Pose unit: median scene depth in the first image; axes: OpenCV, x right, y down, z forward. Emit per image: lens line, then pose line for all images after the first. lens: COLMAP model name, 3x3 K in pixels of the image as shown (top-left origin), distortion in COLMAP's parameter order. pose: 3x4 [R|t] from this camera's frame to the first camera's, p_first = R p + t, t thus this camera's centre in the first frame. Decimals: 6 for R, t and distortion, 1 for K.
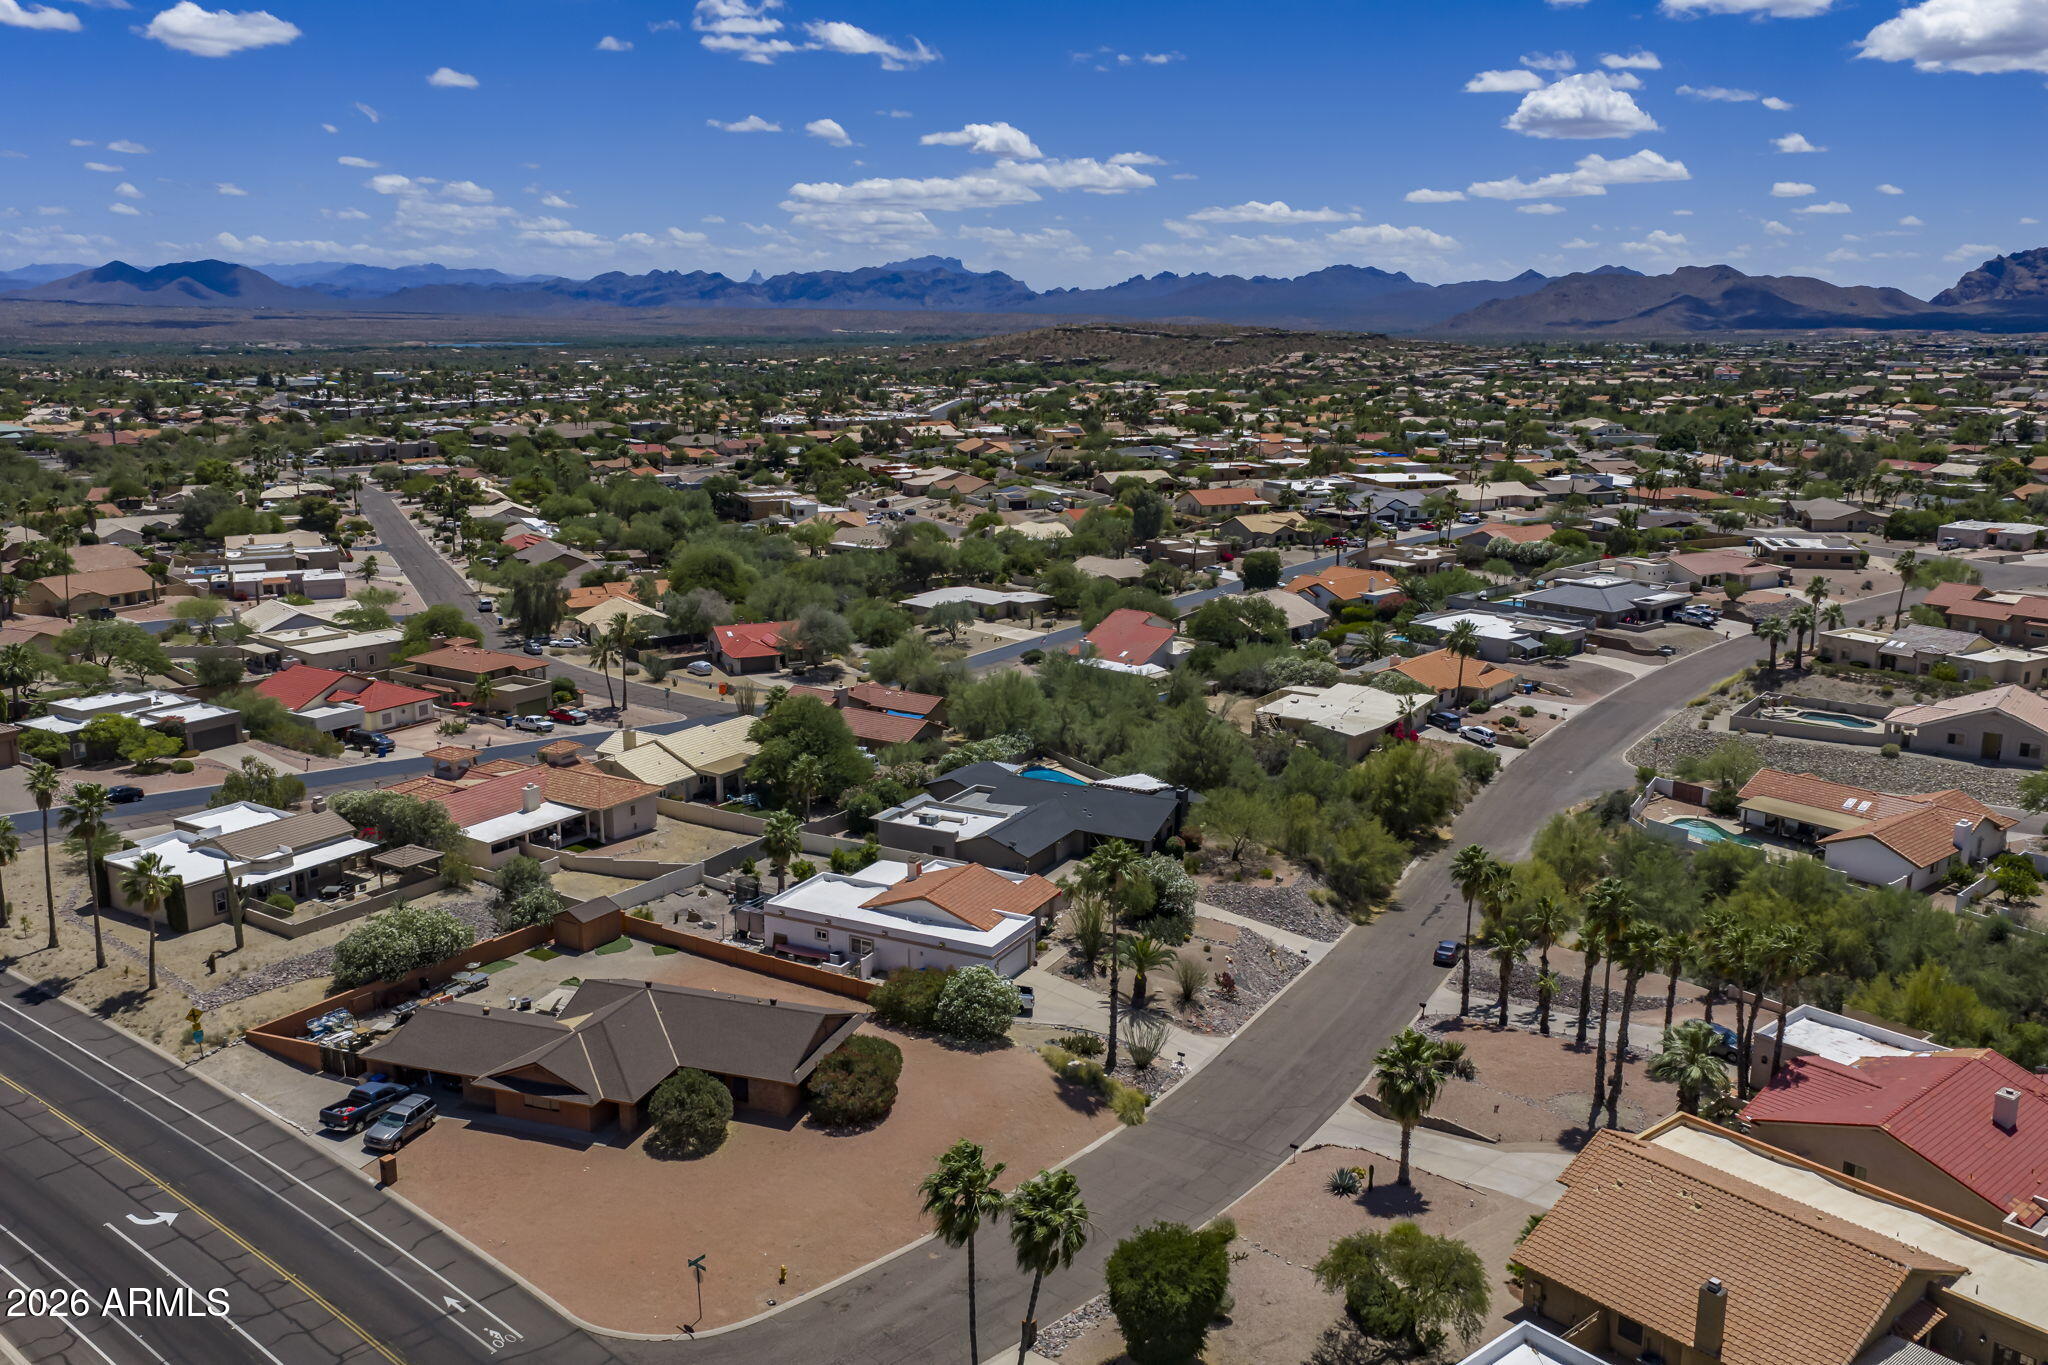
lens RADIAL K [[1694.5, 0, 1008.4], [0, 1694.5, 684.9], [0, 0, 1]] dist [0.018989, -0.027567]
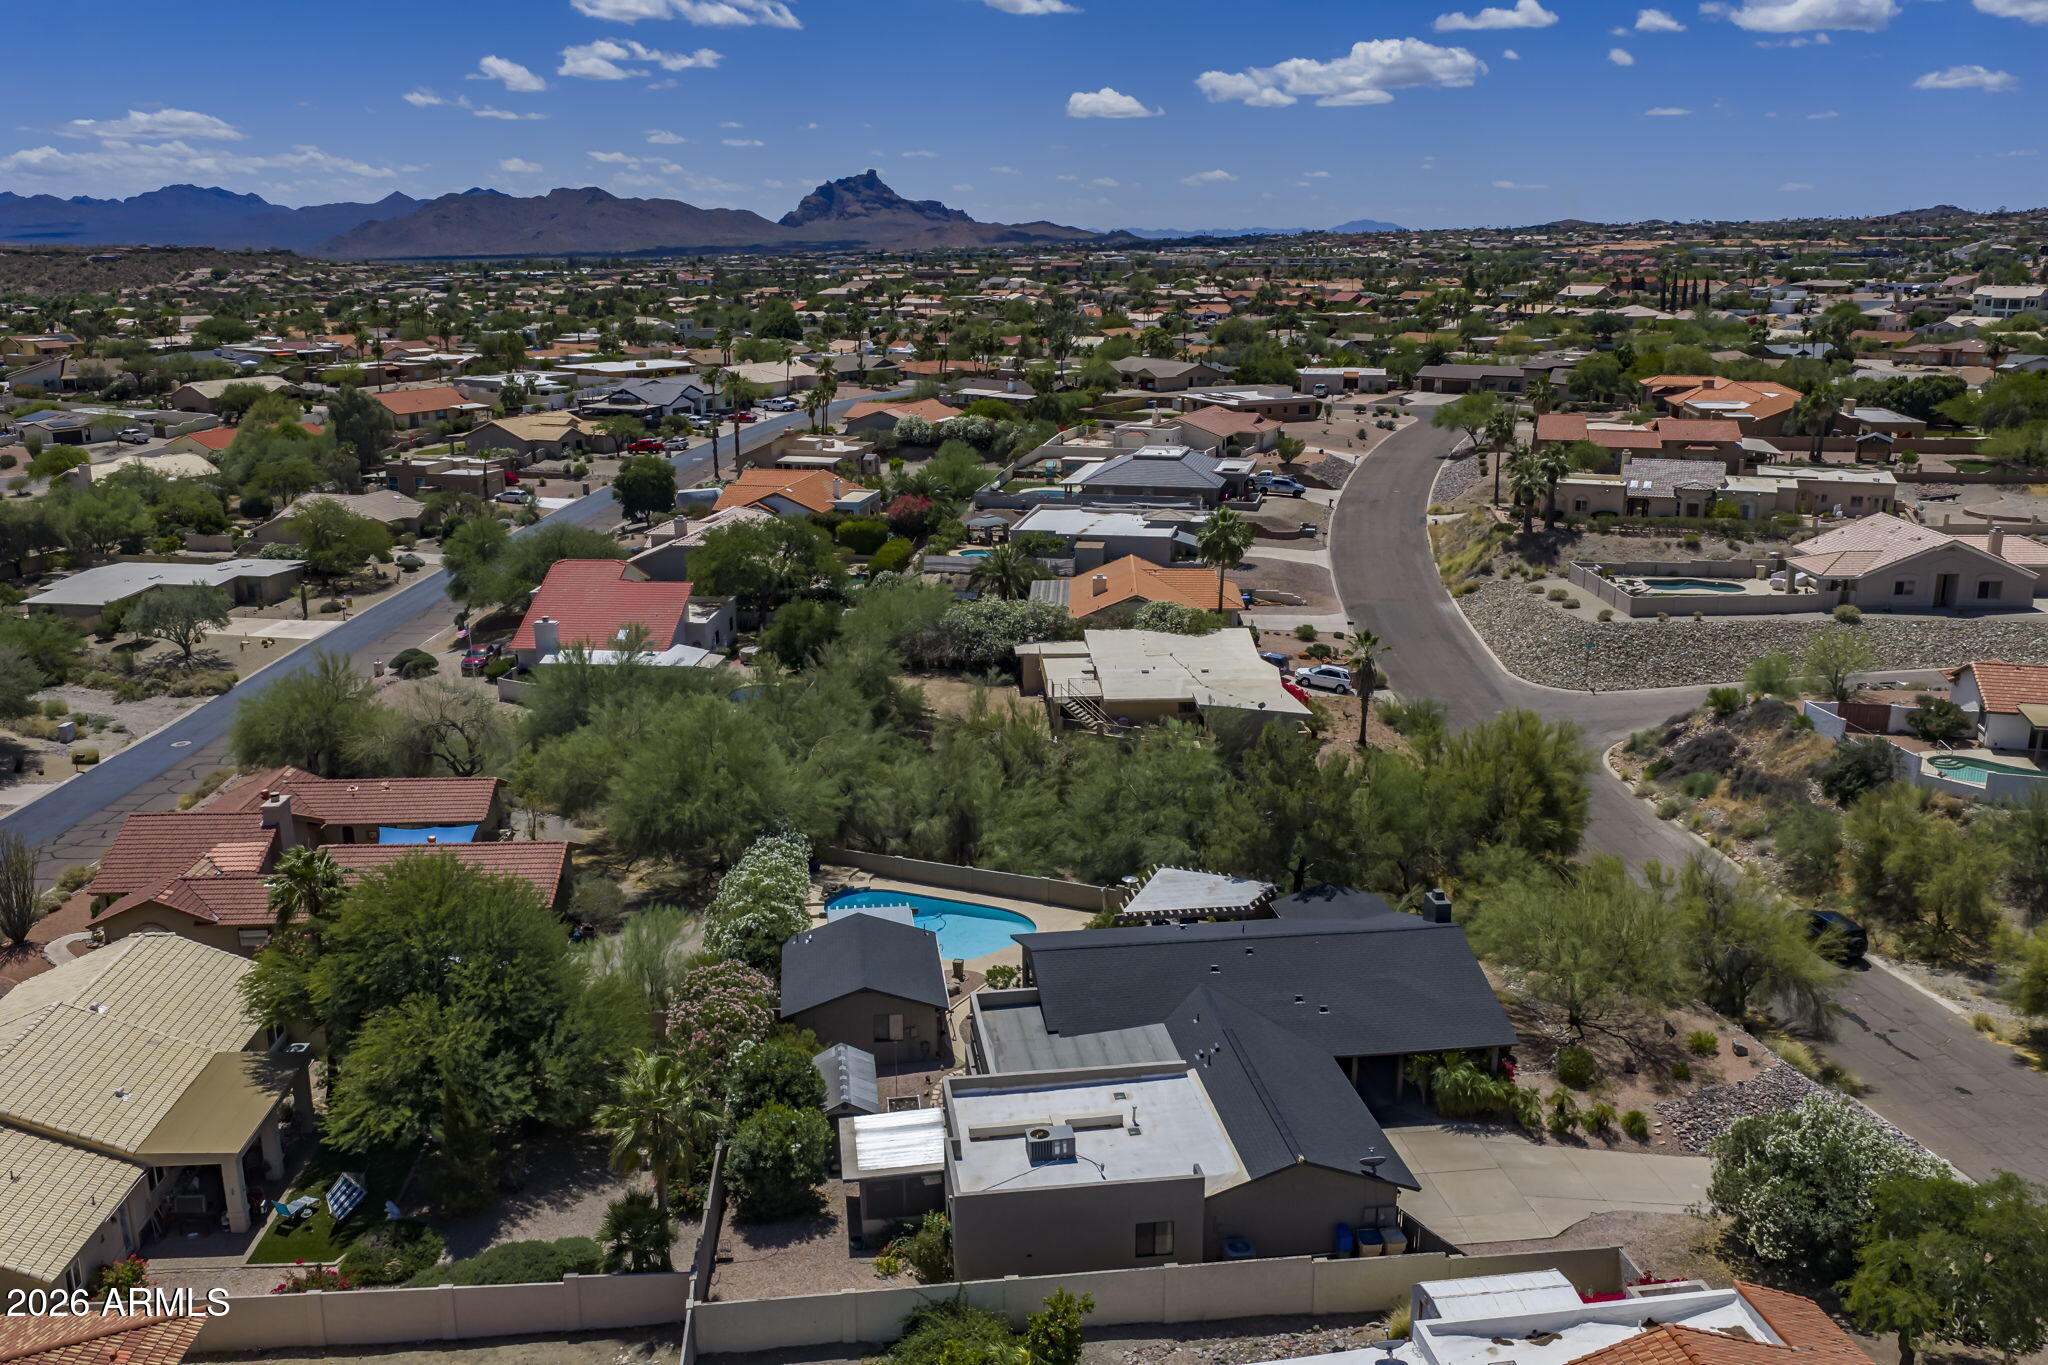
lens RADIAL K [[1694.5, 0, 1025.6], [0, 1694.5, 701.9], [0, 0, 1]] dist [0.018989, -0.027567]
pose [[0.804342, -0.163114, 0.571339, -0.124280], [0.134216, 0.986605, 0.092718, -0.024806], [-0.578809, 0.002106, 0.815460, 0.360872]]
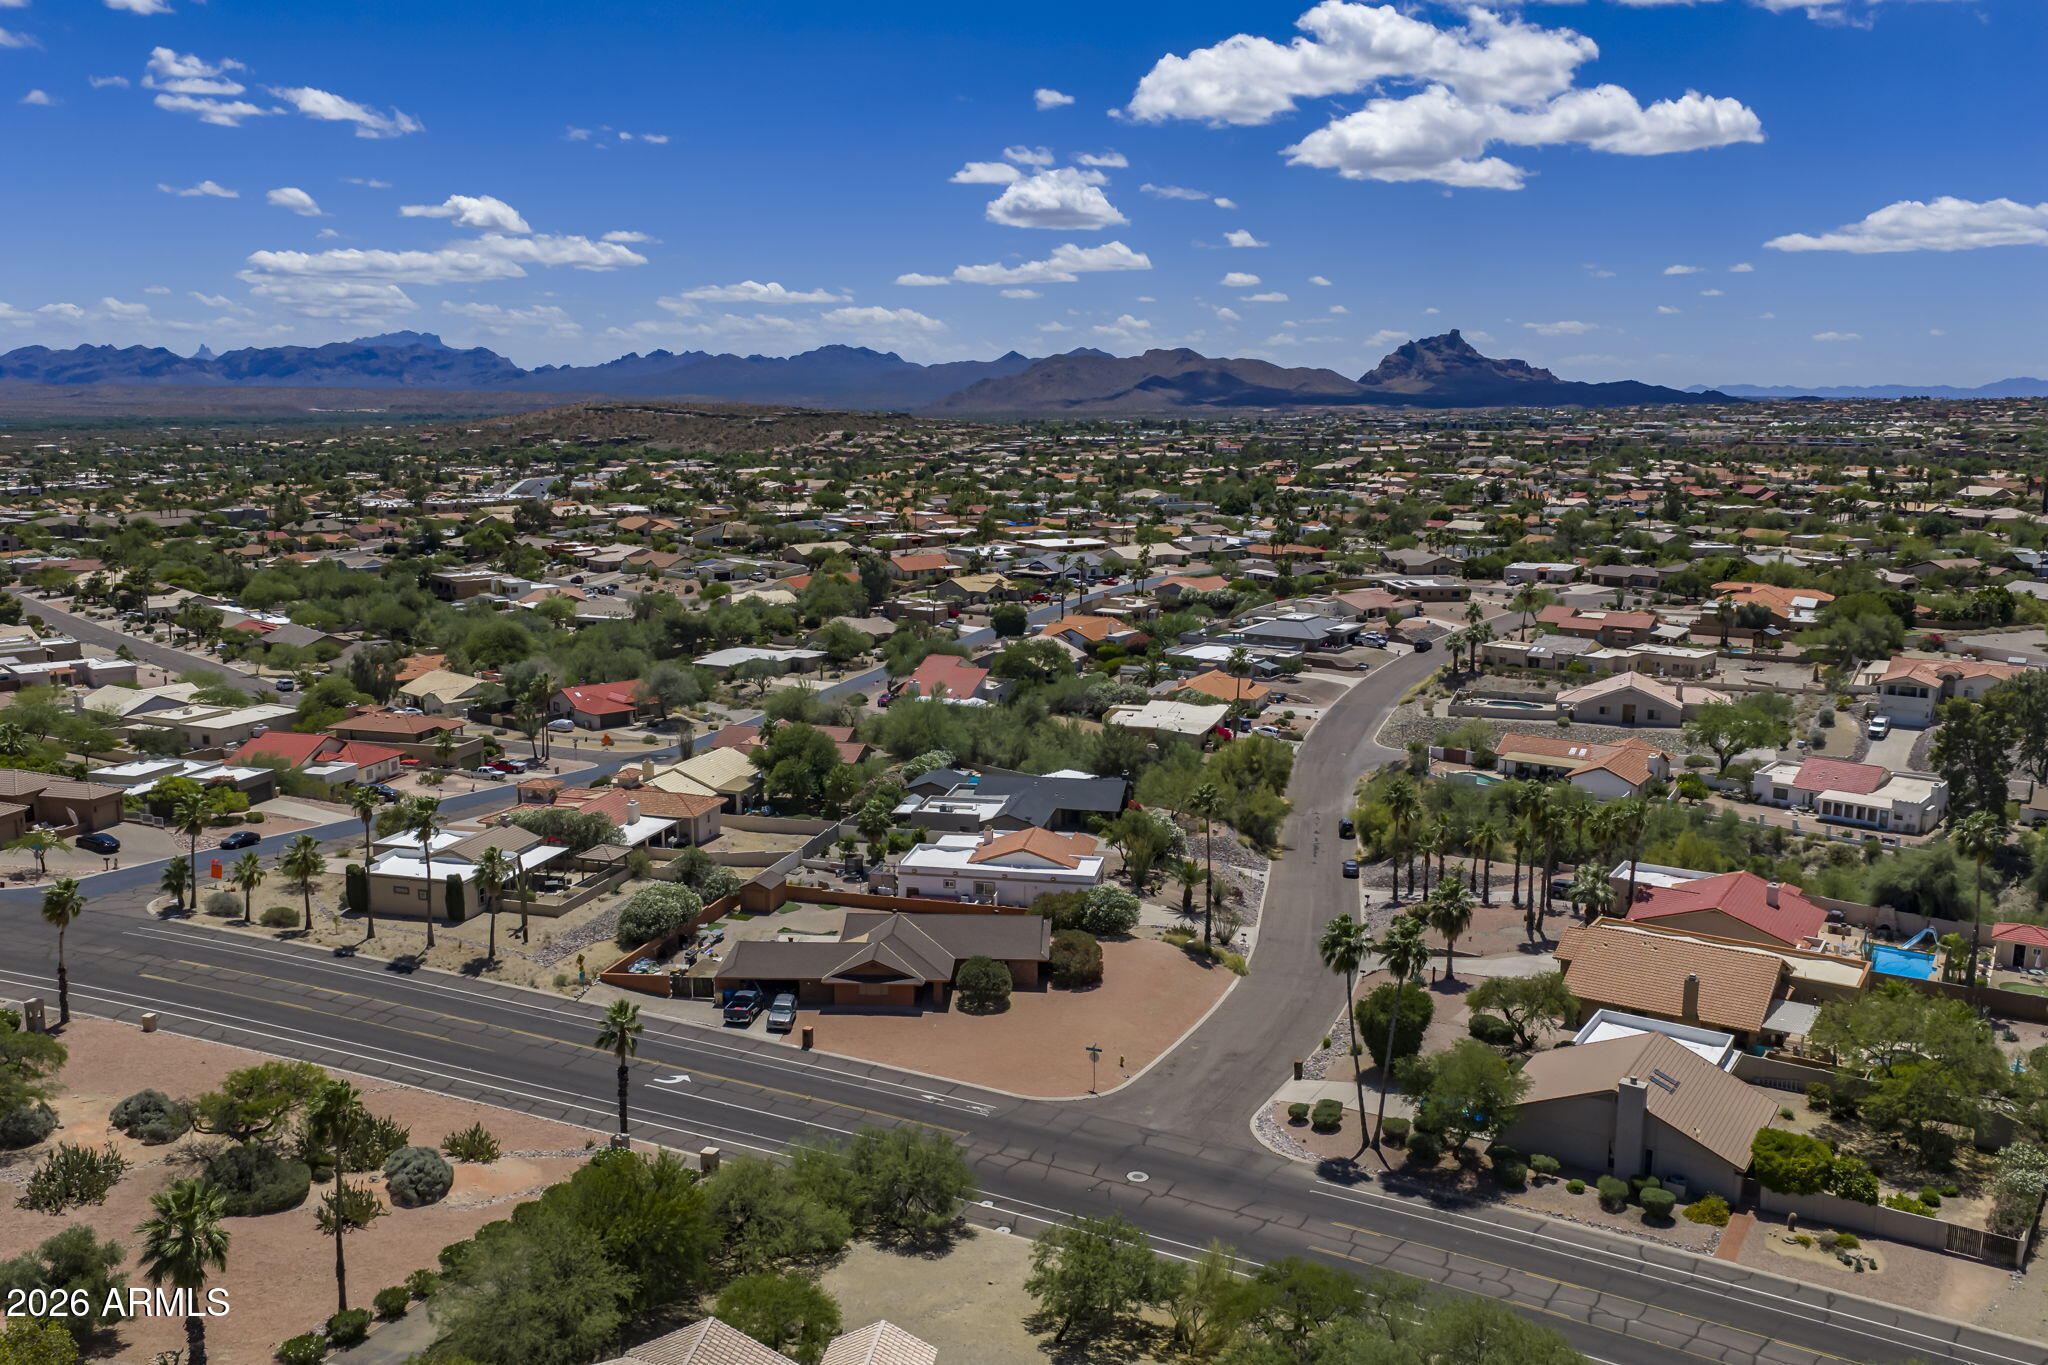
lens RADIAL K [[1694.5, 0, 1008.8], [0, 1694.5, 728.6], [0, 0, 1]] dist [0.018989, -0.027567]
pose [[0.957861, -0.057118, 0.281495, -0.182210], [0.062565, 0.997987, -0.010392, 0.018338], [-0.280335, 0.027566, 0.959506, -0.119630]]
